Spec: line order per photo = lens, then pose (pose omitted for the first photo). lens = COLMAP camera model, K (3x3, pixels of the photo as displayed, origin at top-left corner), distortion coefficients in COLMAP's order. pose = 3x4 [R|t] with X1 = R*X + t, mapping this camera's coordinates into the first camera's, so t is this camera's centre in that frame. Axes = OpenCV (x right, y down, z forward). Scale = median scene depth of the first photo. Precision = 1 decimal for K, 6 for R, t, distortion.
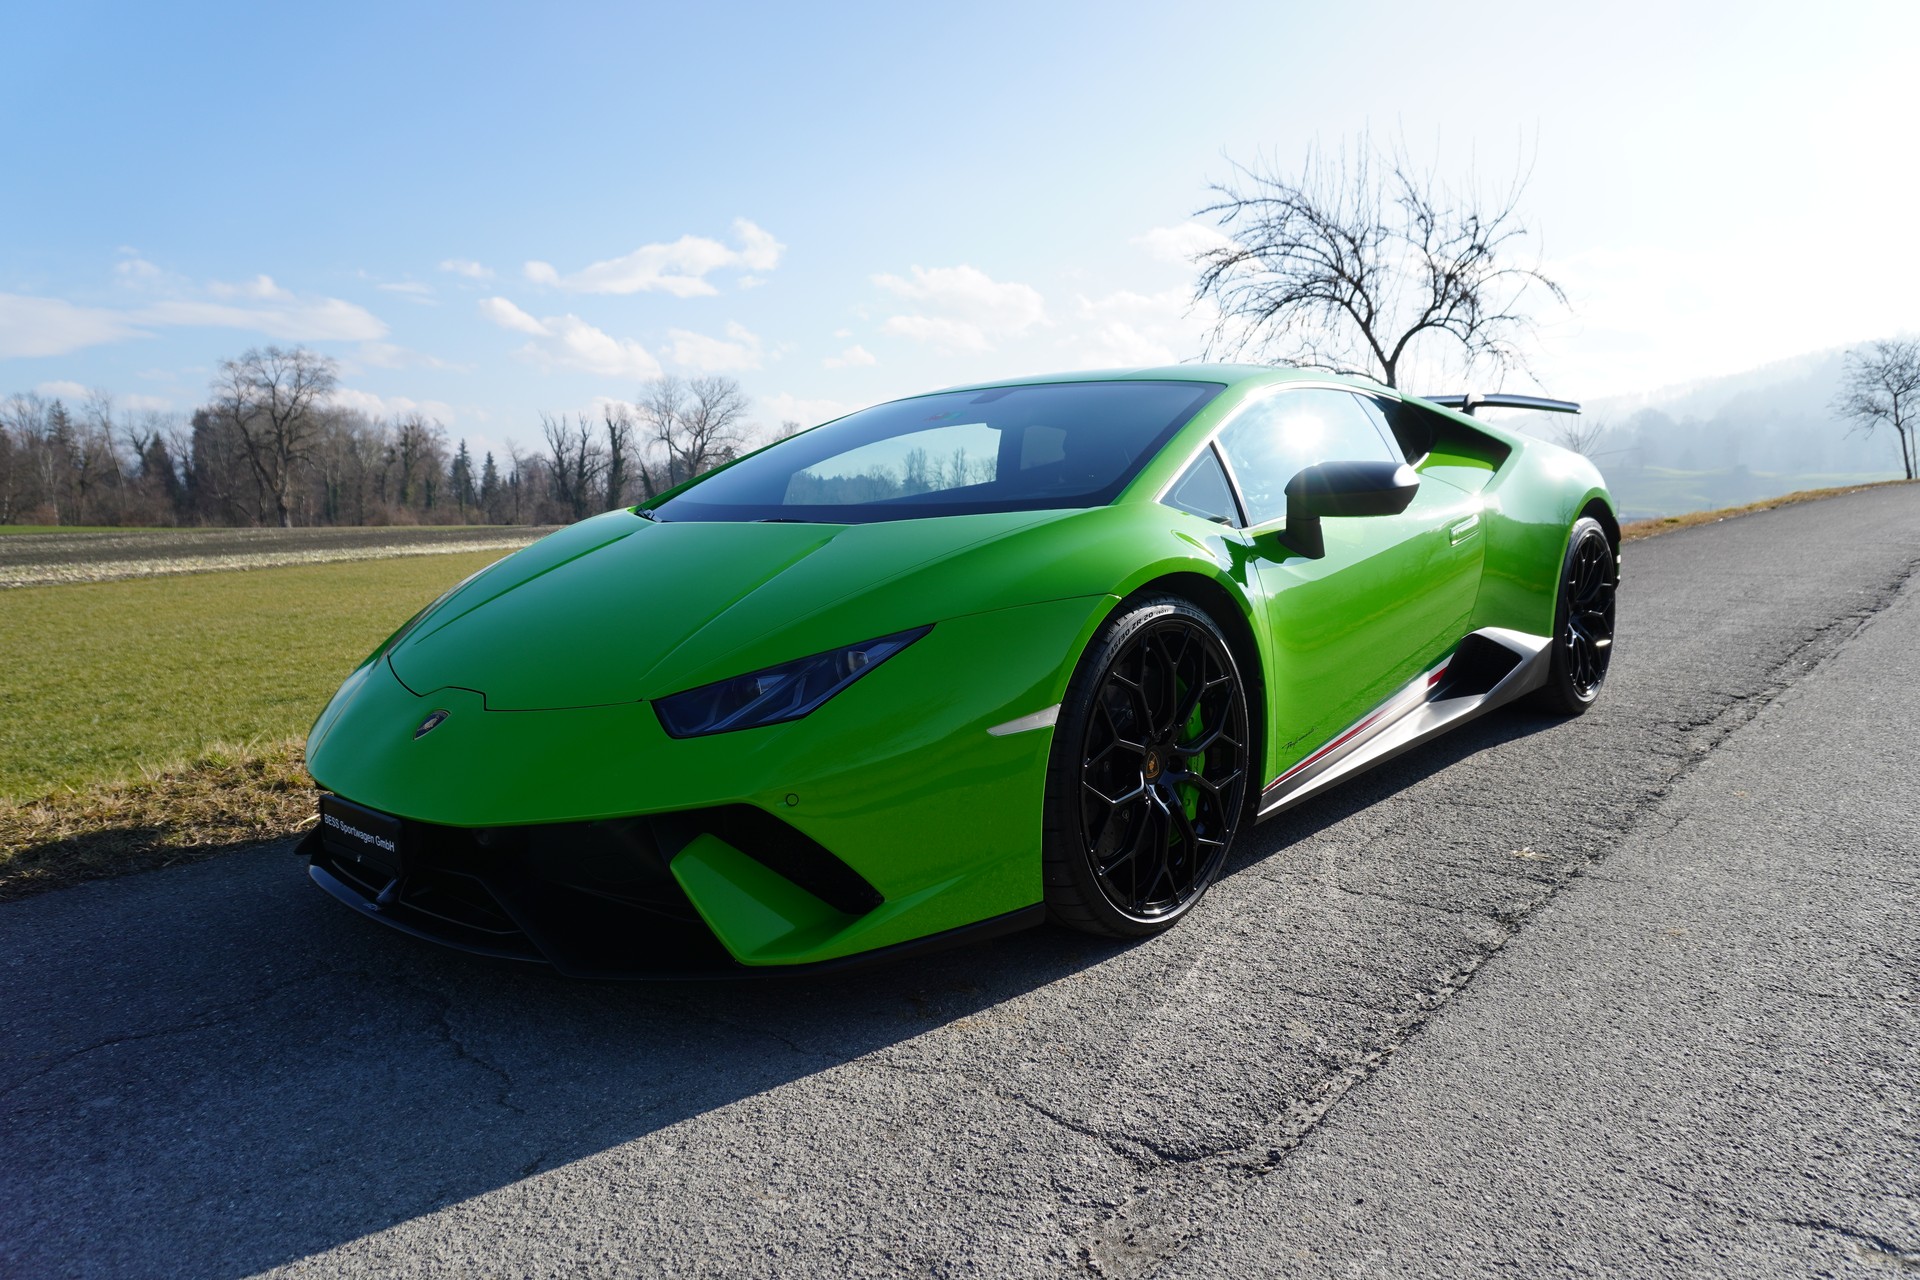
lens RADIAL K [[1279.1, 0, 963.7], [0, 1279.1, 635.7], [0, 0, 1]] dist [-0.046836, 0.032977]
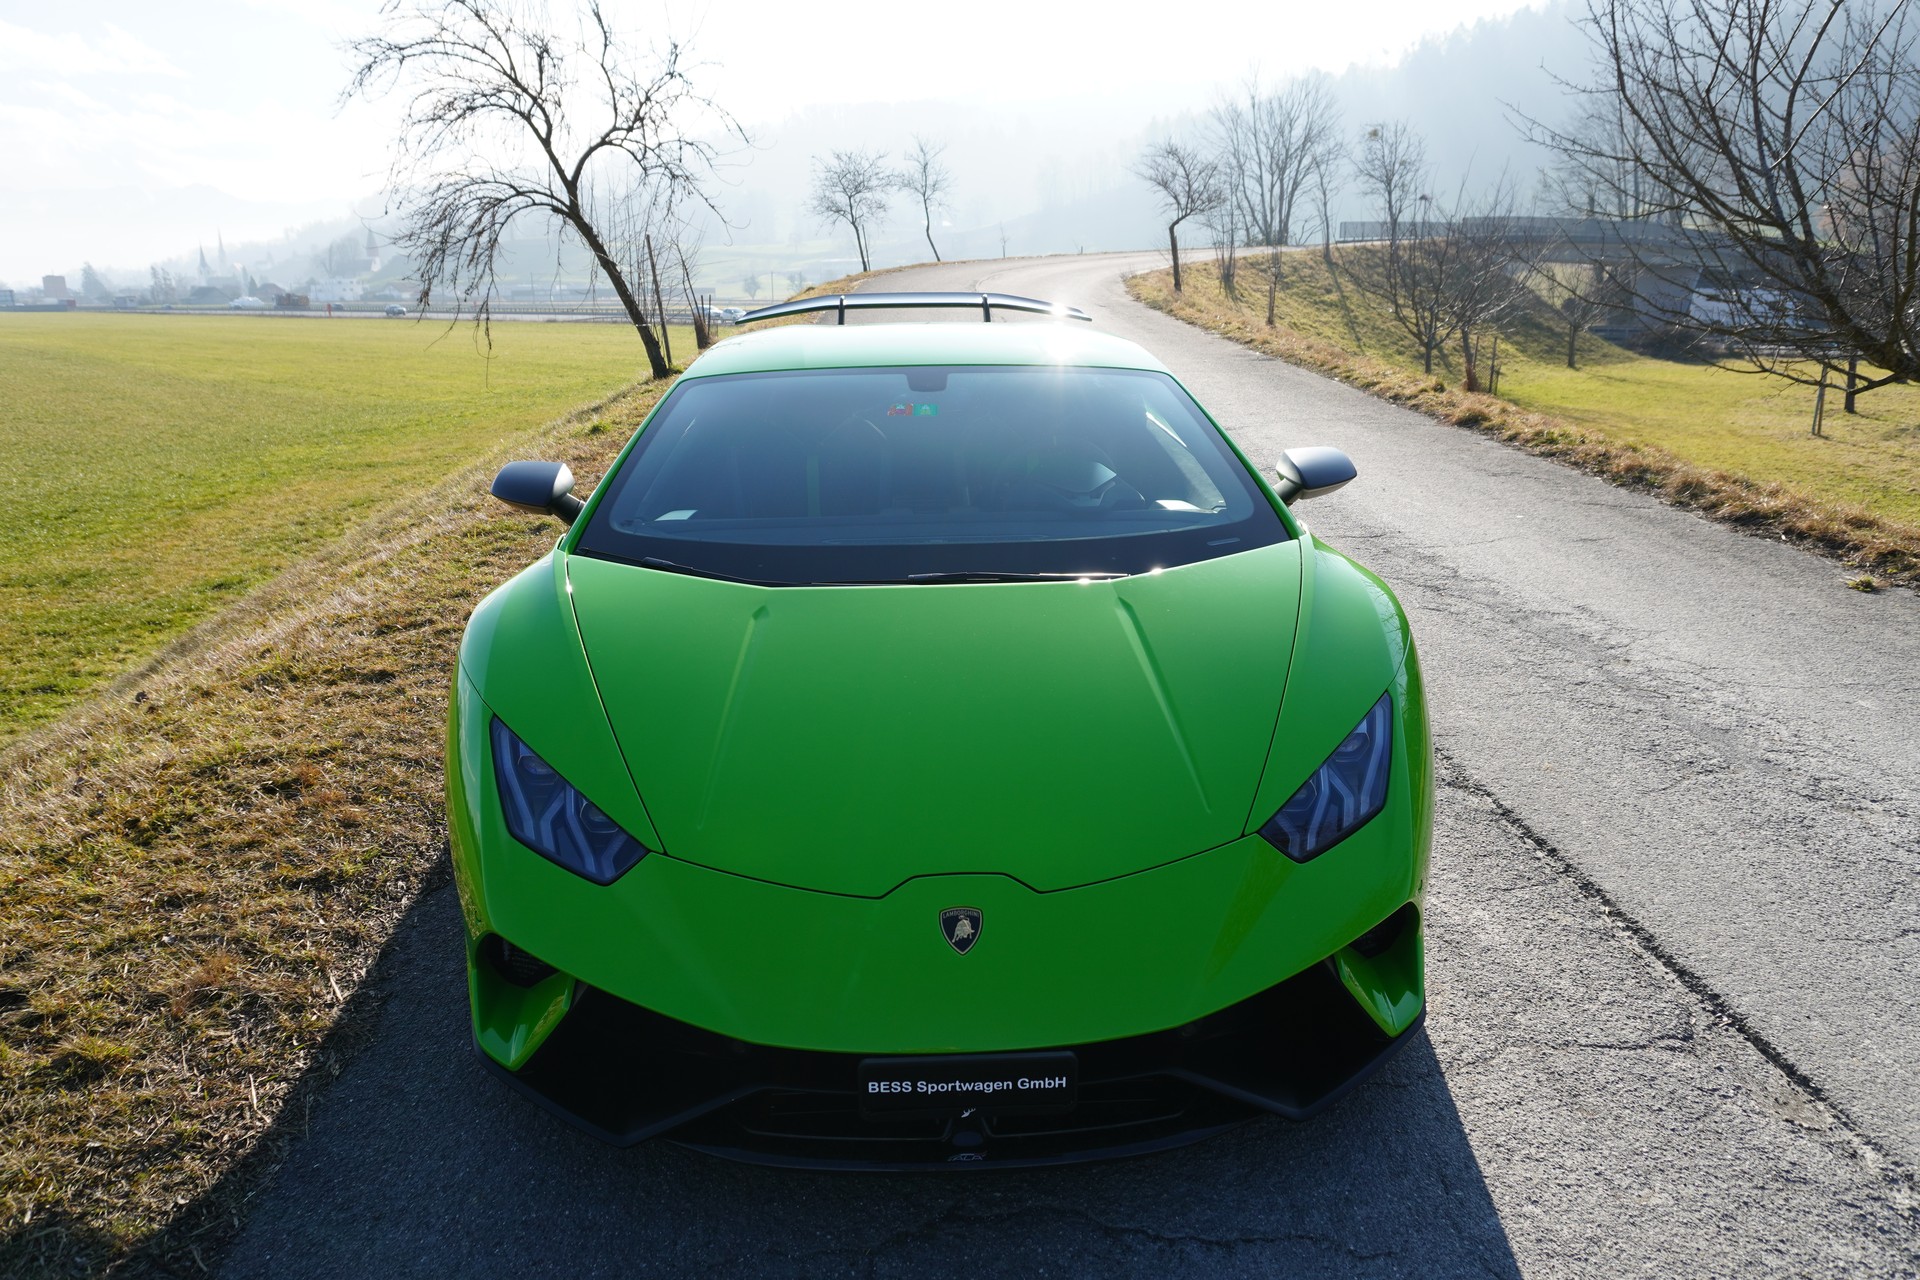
lens RADIAL K [[1279.1, 0, 963.7], [0, 1279.1, 635.7], [0, 0, 1]] dist [-0.046836, 0.032977]
pose [[0.712816, -0.196196, 0.673351, -0.829979], [0.077402, 0.976218, 0.202504, -0.250555], [-0.697067, -0.092229, 0.711049, 0.377020]]
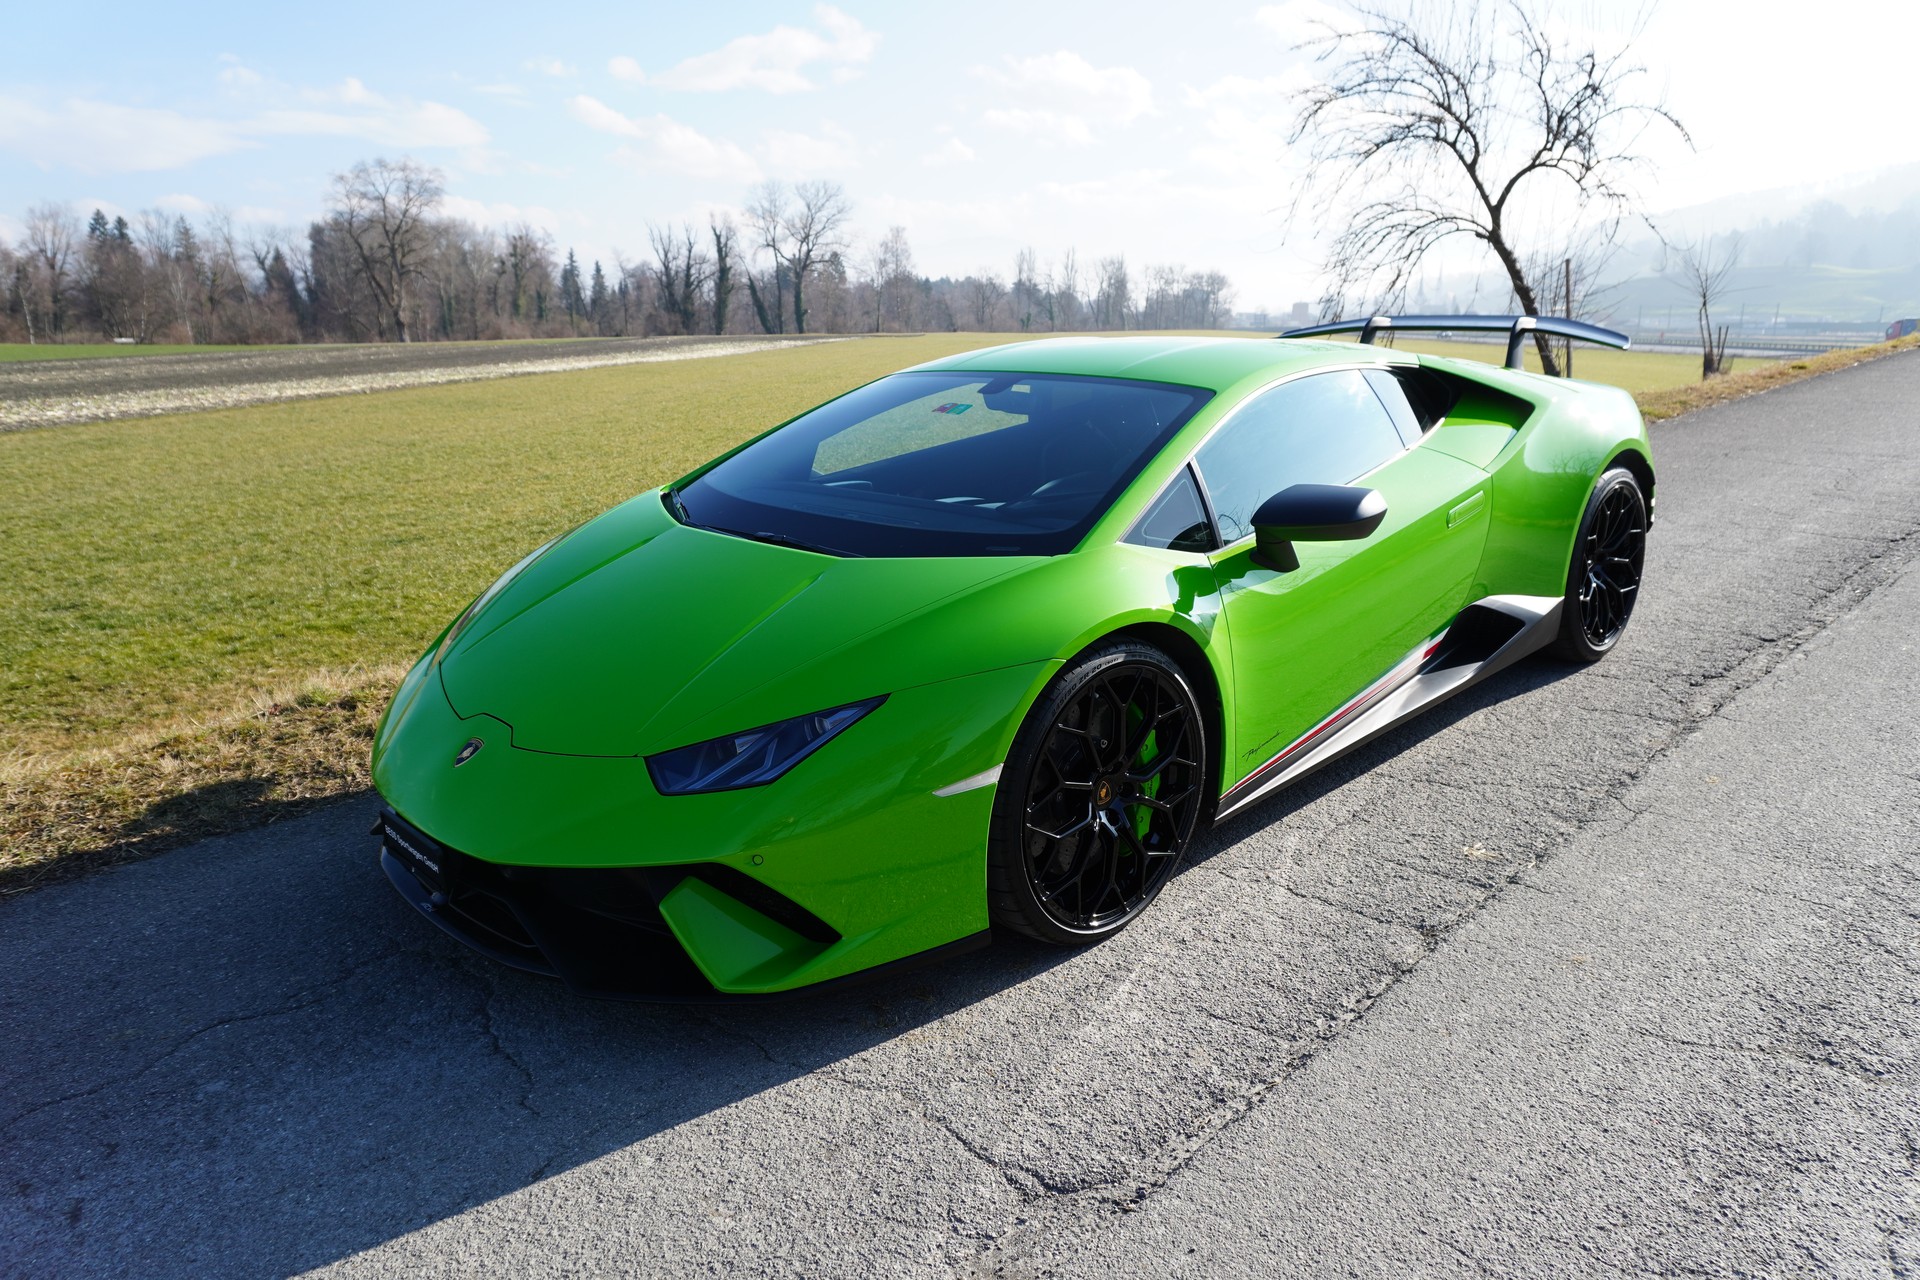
lens RADIAL K [[1279.1, 0, 963.7], [0, 1279.1, 635.7], [0, 0, 1]] dist [-0.046836, 0.032977]
pose [[0.996391, 0.012726, -0.083924, 0.109323], [-0.000253, 0.989139, 0.146982, -0.180587], [0.084883, -0.146430, 0.985573, -0.072931]]
